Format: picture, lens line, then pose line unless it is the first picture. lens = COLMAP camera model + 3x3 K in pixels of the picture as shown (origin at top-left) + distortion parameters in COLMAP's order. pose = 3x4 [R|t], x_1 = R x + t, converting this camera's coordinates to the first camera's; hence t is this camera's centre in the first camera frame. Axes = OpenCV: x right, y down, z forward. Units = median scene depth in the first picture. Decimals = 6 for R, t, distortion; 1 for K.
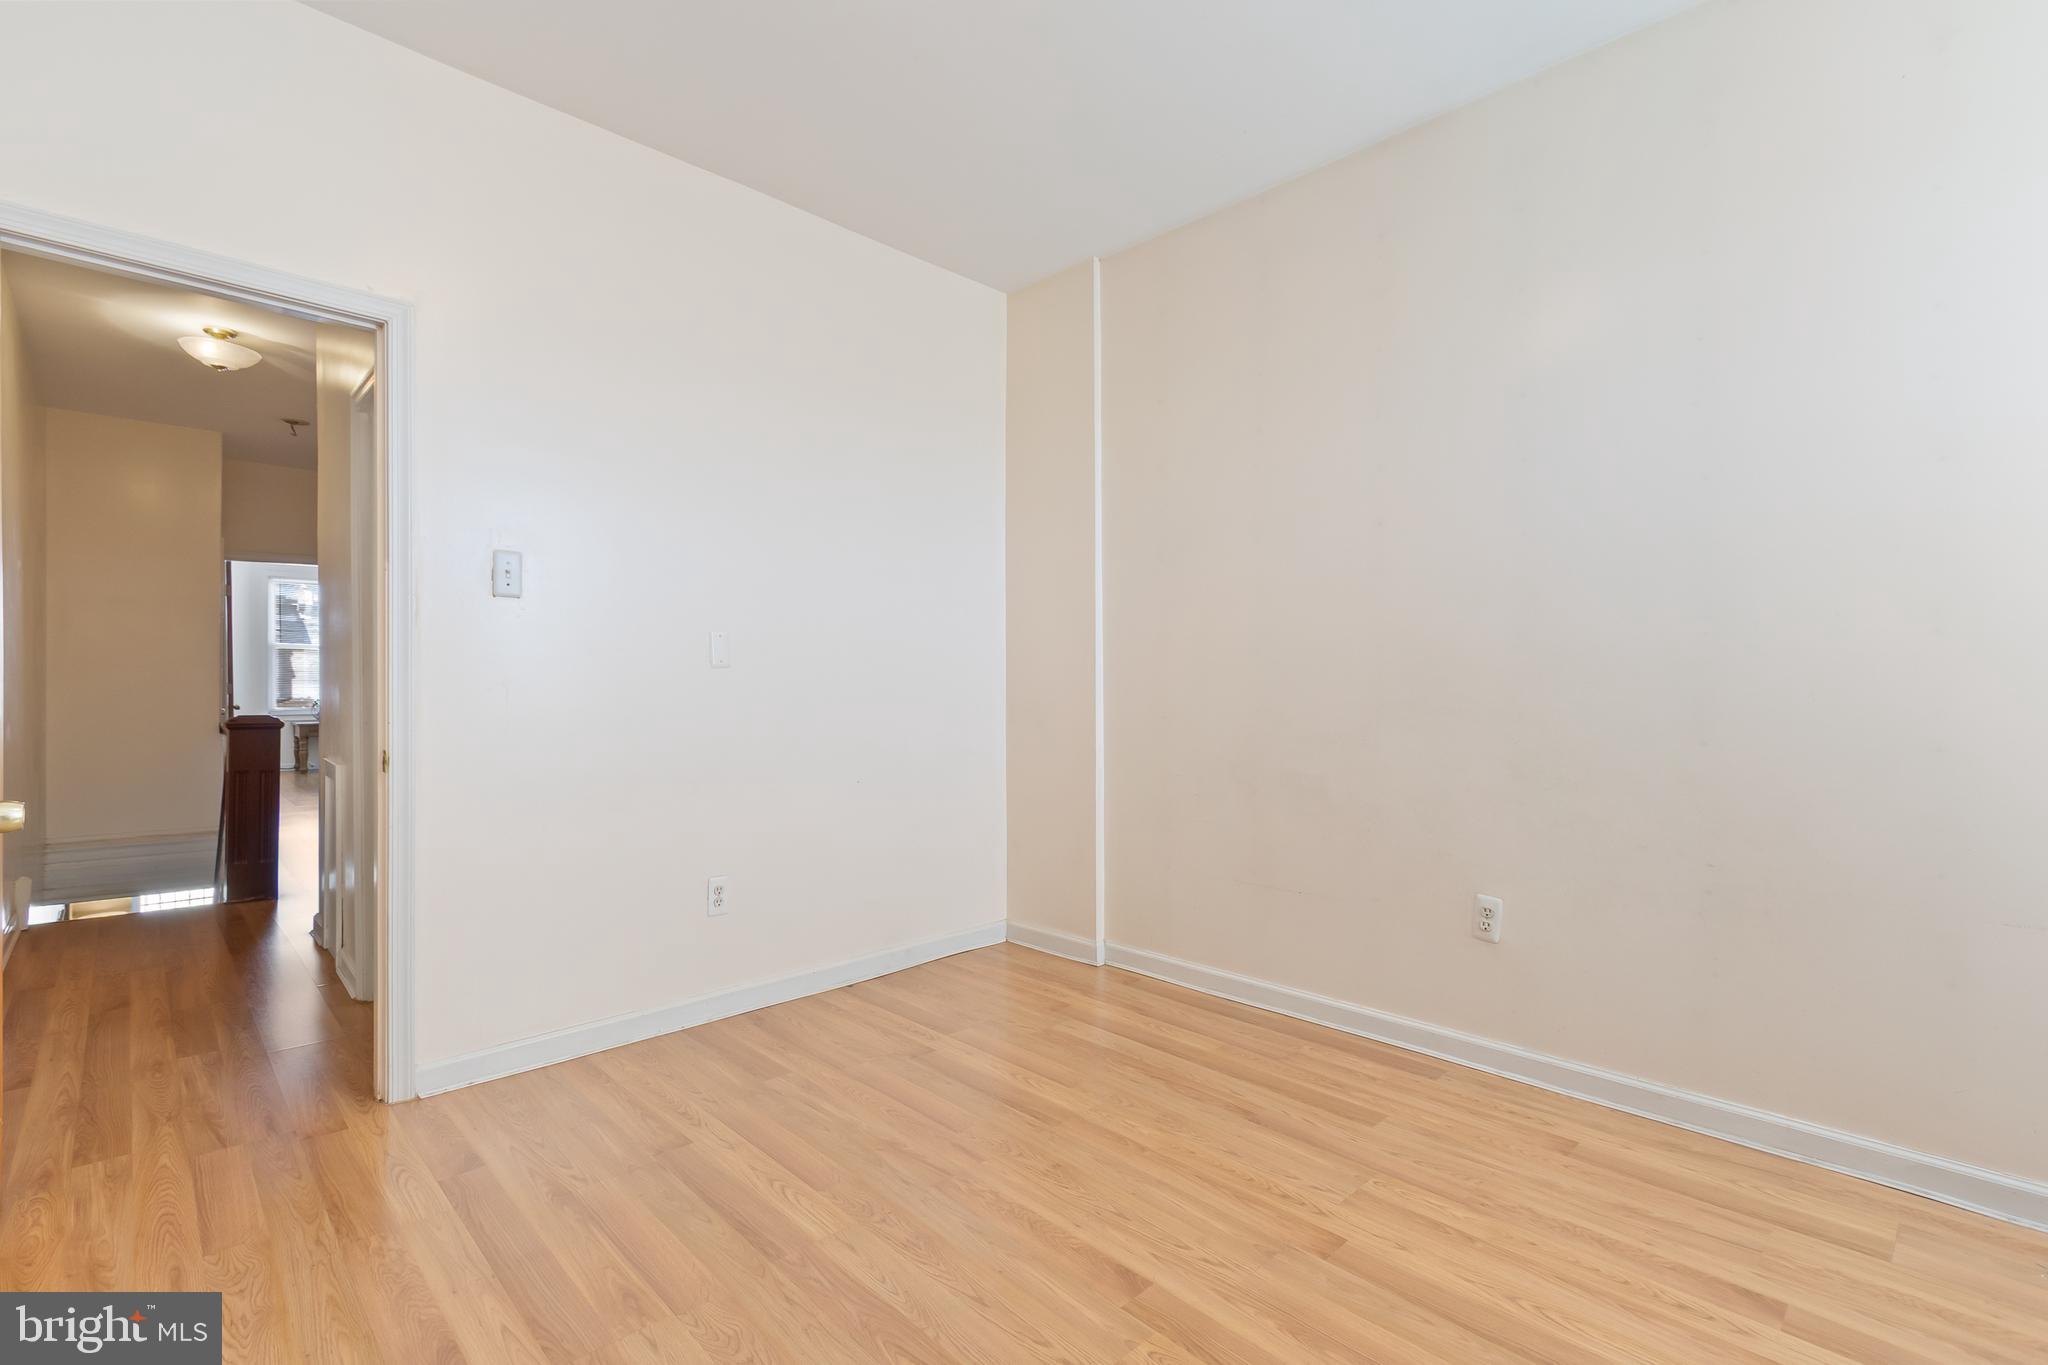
lens RADIAL K [[930.8, 0, 1023.2], [0, 930.8, 684.1], [0, 0, 1]] dist [0.000321, -0.000005]
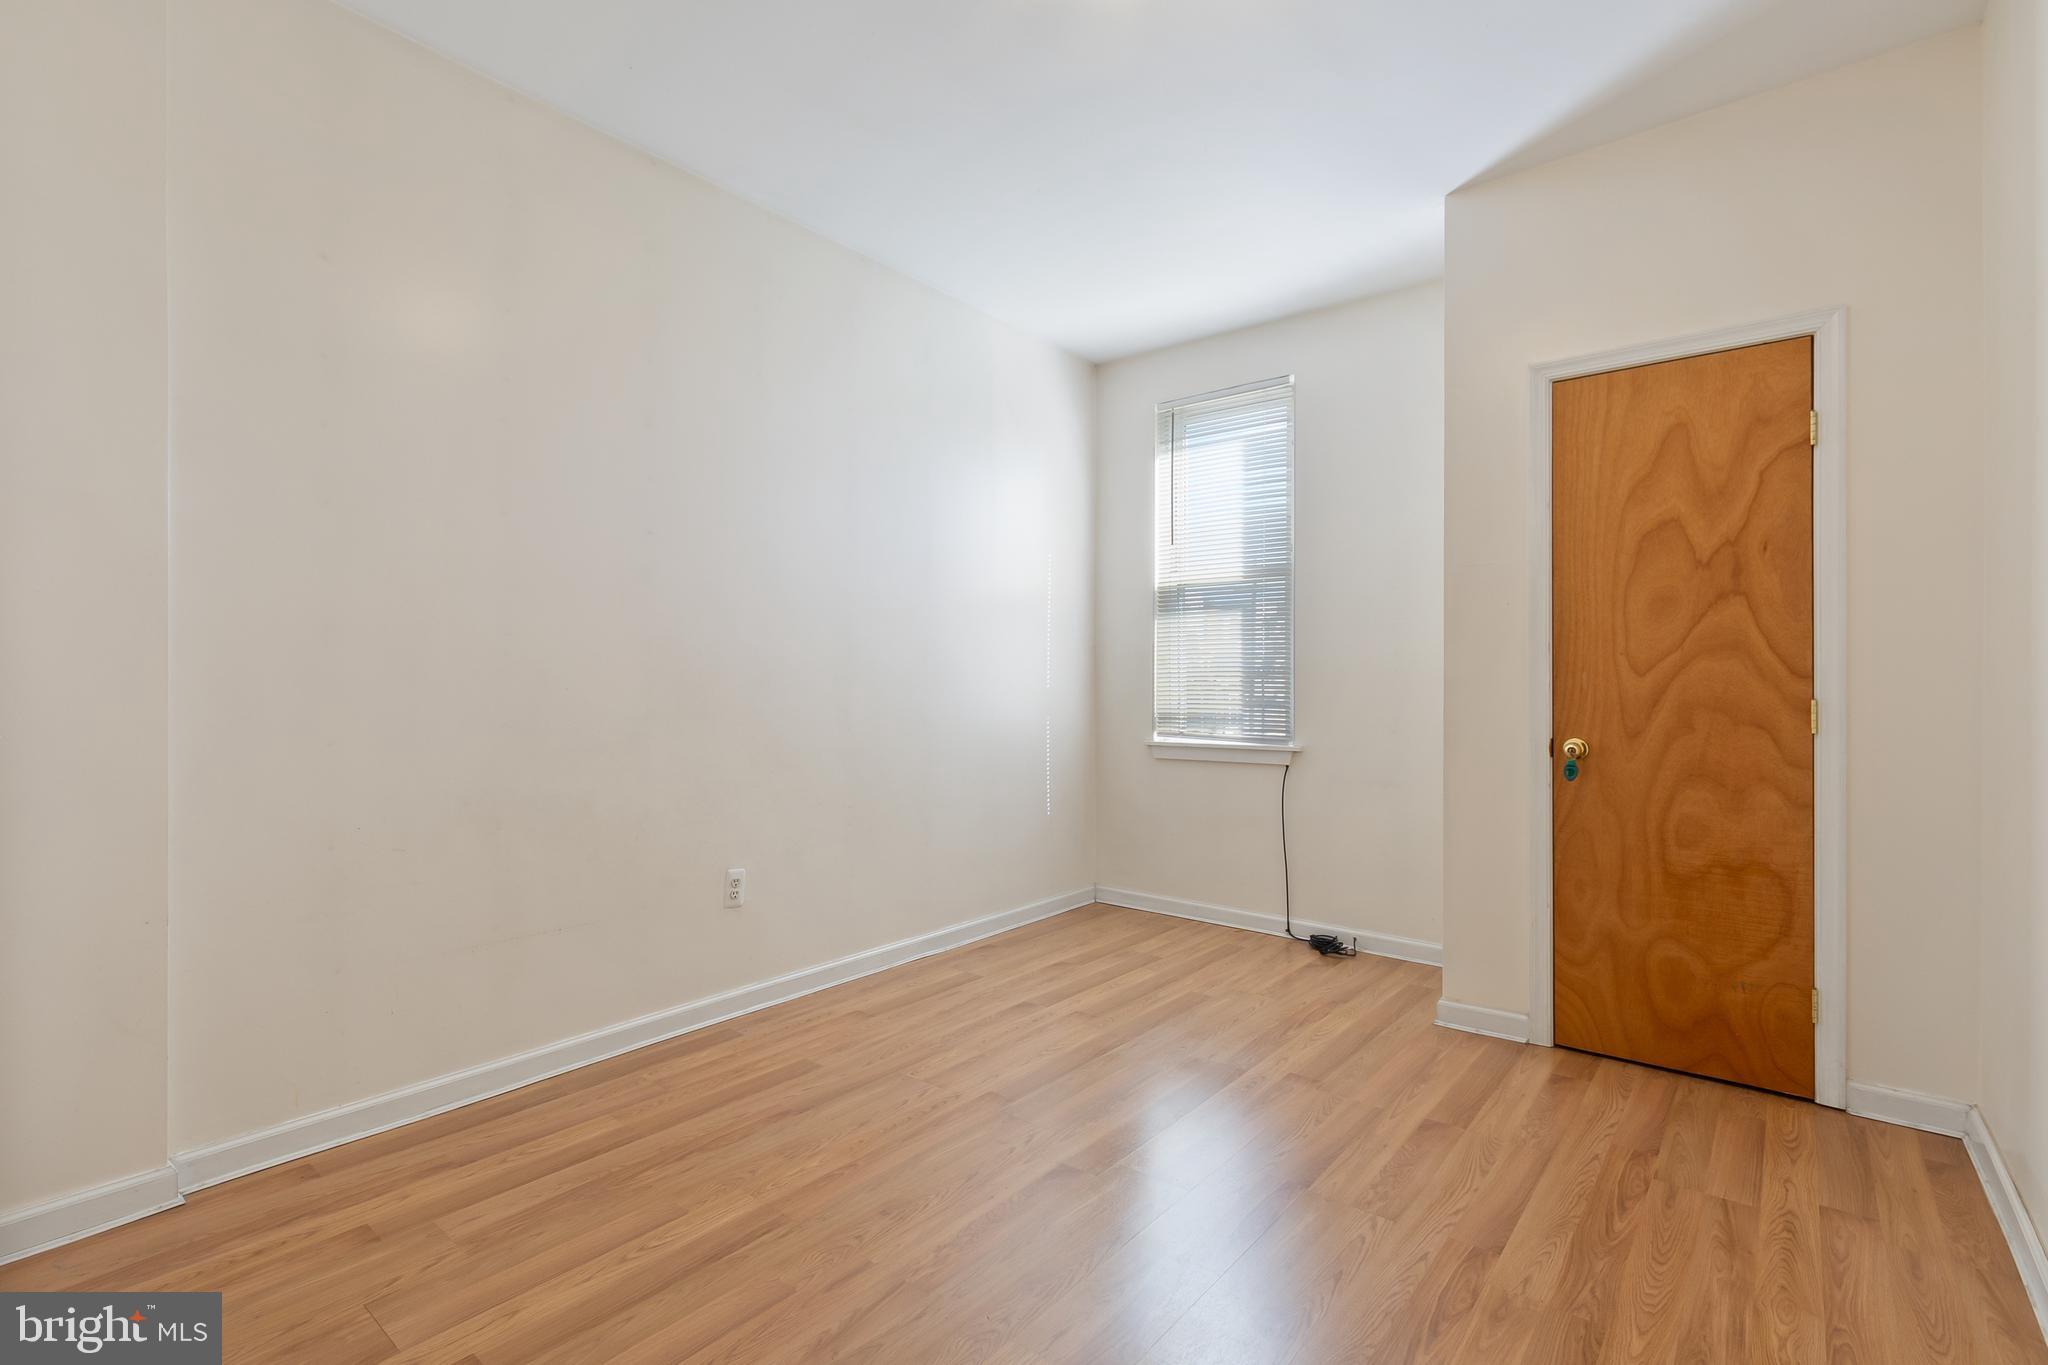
lens RADIAL K [[930.8, 0, 1026.2], [0, 930.8, 678.3], [0, 0, 1]] dist [0.000321, -0.000005]
pose [[-0.127302, 0.005505, 0.991849, -0.793486], [-0.002207, 0.999981, -0.005834, -0.009844], [-0.991861, -0.002932, -0.127288, 0.855828]]
